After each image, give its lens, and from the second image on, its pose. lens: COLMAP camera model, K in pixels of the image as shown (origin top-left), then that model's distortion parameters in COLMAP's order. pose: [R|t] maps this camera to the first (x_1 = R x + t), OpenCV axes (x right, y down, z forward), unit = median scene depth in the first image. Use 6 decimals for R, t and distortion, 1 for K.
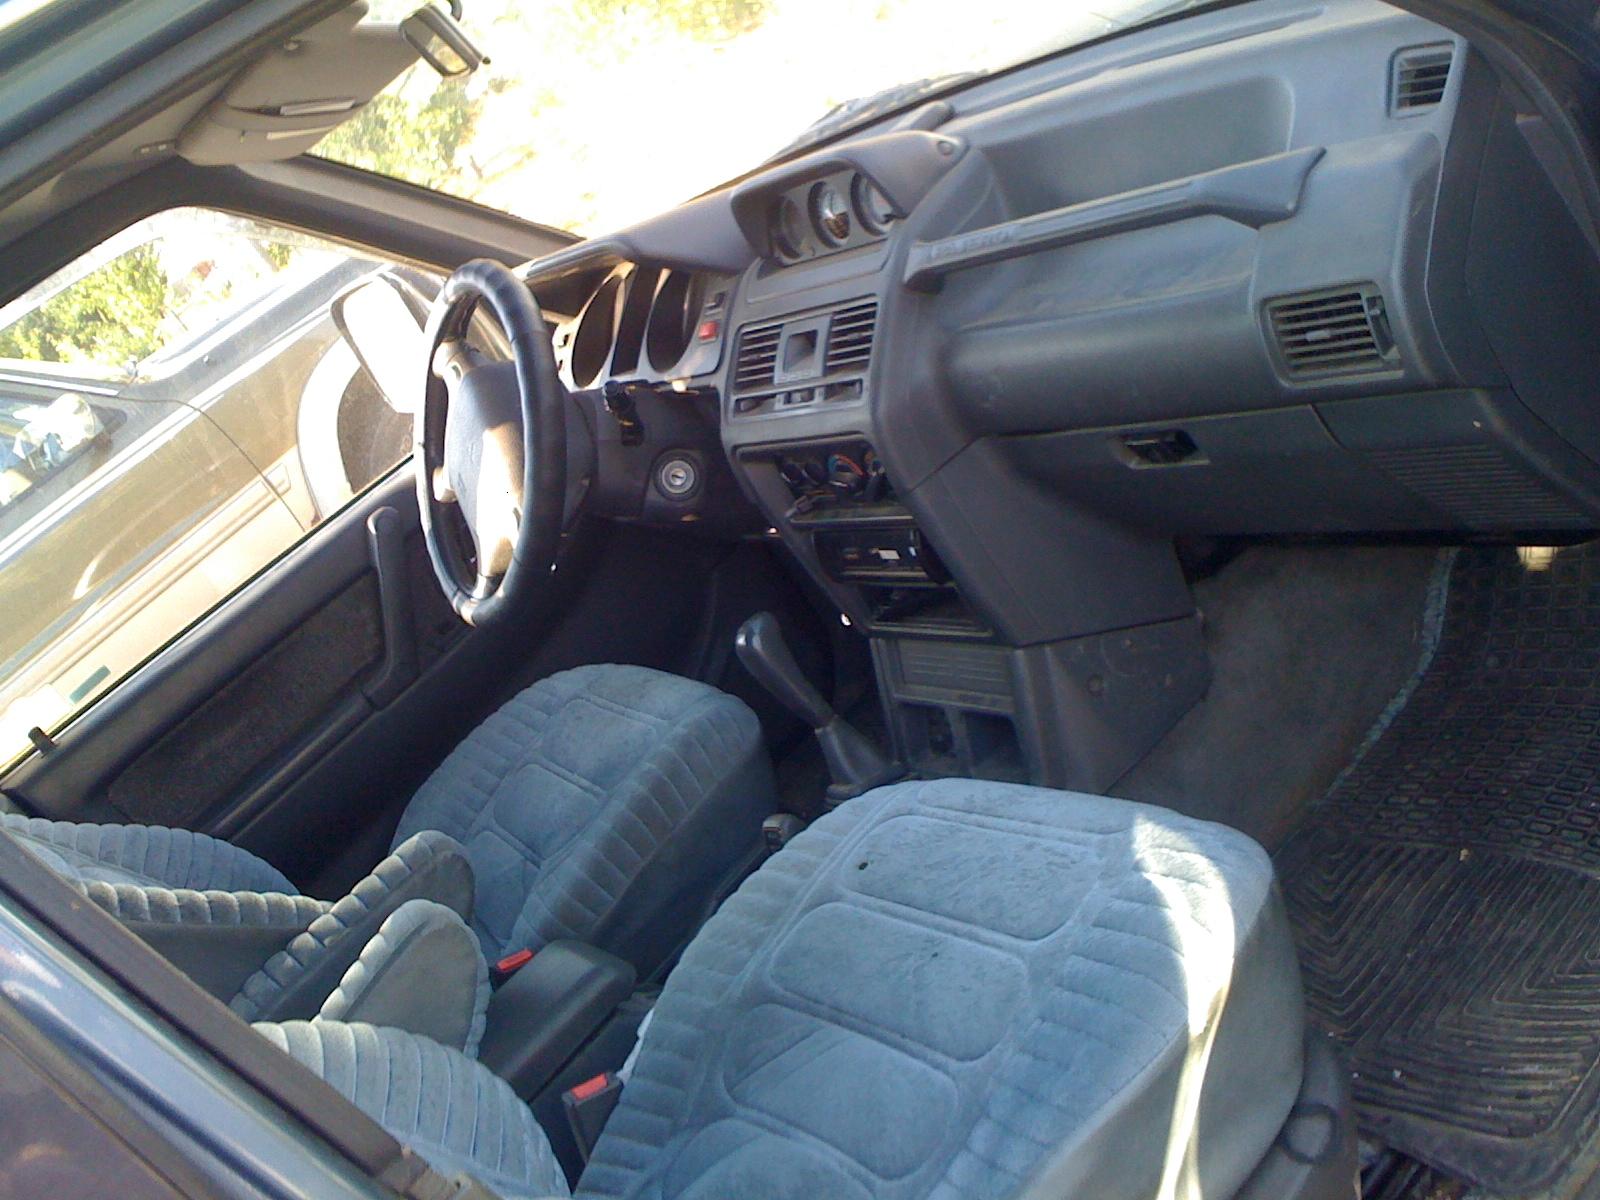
lens RADIAL K [[1905.2, 0, 731.4], [0, 1905.2, 599.5], [0, 0, 1]] dist [-0.068341, -0.014677]
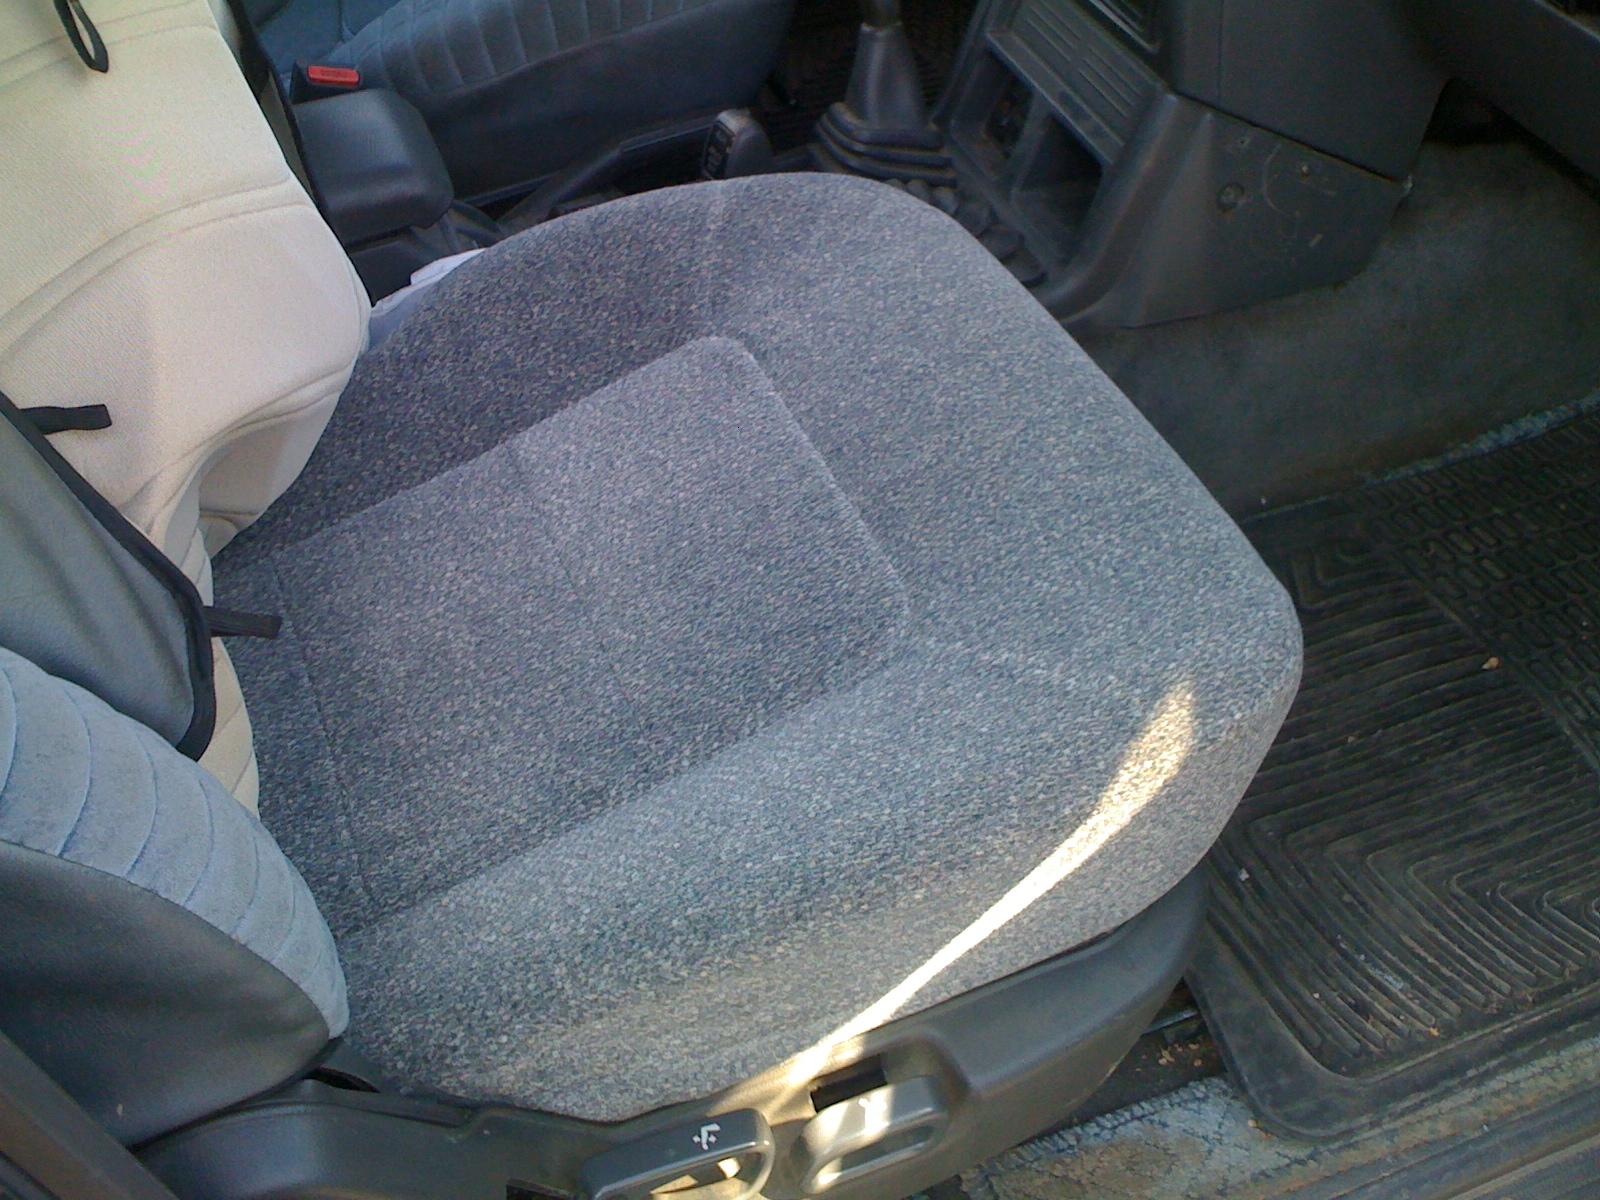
lens RADIAL K [[1905.2, 0, 731.4], [0, 1905.2, 599.5], [0, 0, 1]] dist [-0.068341, -0.014677]
pose [[0.847425, 0.508580, 0.152374, 0.004673], [-0.524005, 0.755056, 0.394093, -0.020472], [0.085377, -0.413809, 0.906351, 0.283843]]
